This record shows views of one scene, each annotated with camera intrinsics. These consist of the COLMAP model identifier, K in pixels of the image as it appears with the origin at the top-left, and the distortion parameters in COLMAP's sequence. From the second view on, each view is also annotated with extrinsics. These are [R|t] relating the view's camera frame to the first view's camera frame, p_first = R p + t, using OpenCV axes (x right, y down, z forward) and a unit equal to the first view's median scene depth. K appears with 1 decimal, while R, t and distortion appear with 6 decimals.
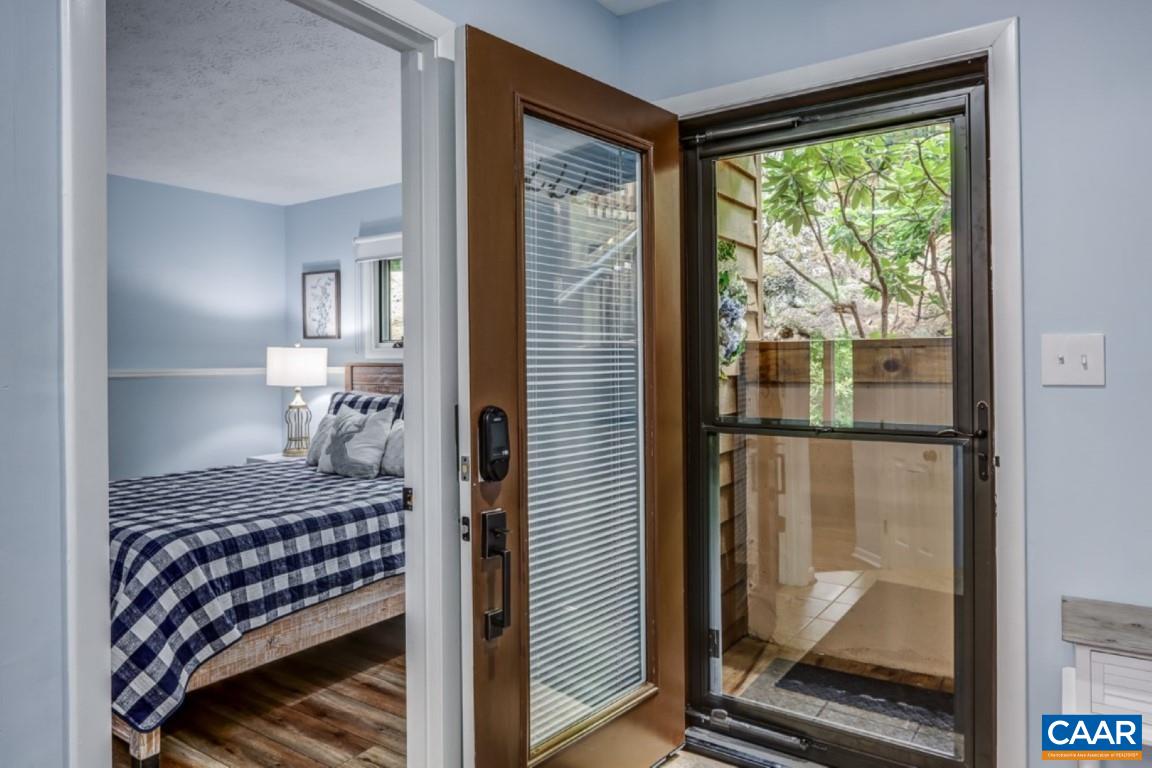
lens RADIAL K [[743.5, 0, 530.1], [0, 743.5, 367.6], [0, 0, 1]] dist [-0.005468, 0.001409]
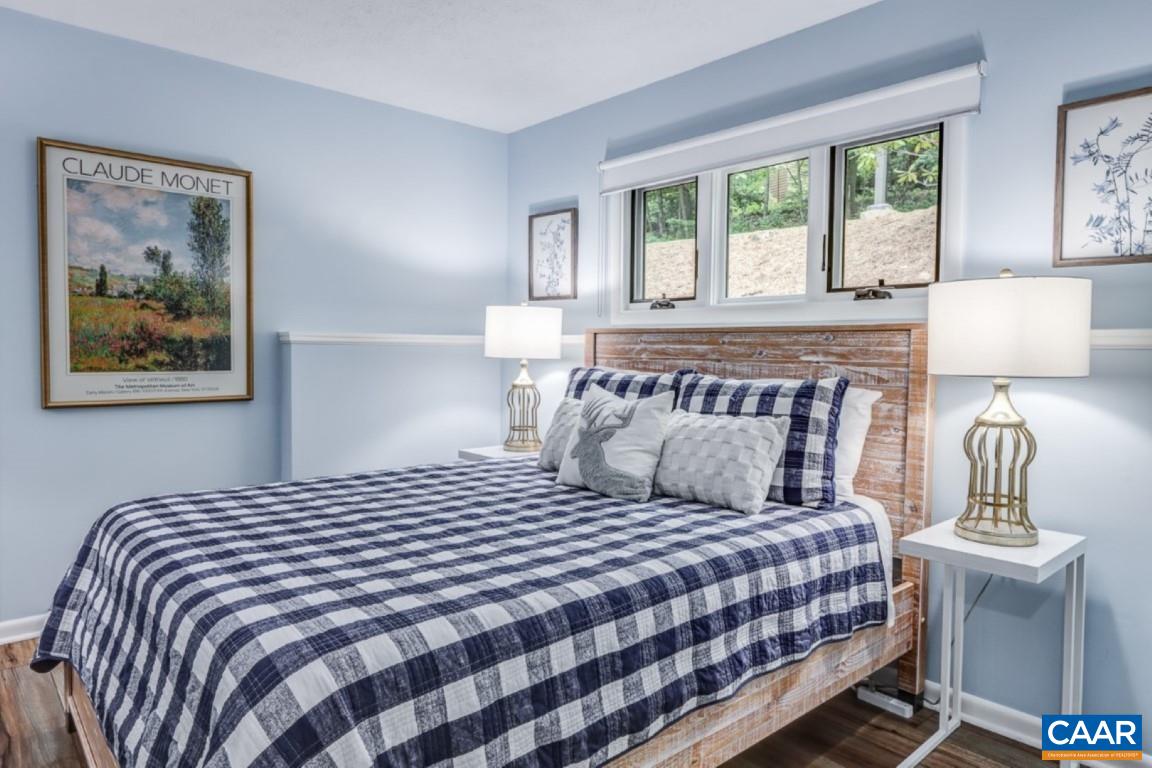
lens RADIAL K [[711.8, 0, 556.1], [0, 711.8, 383.9], [0, 0, 1]] dist [-0.002915, 0.003782]
pose [[0.973507, 0.029447, -0.226753, -0.191755], [-0.020065, 0.998849, 0.043572, 0.030158], [0.227775, -0.037867, 0.972977, 0.500479]]
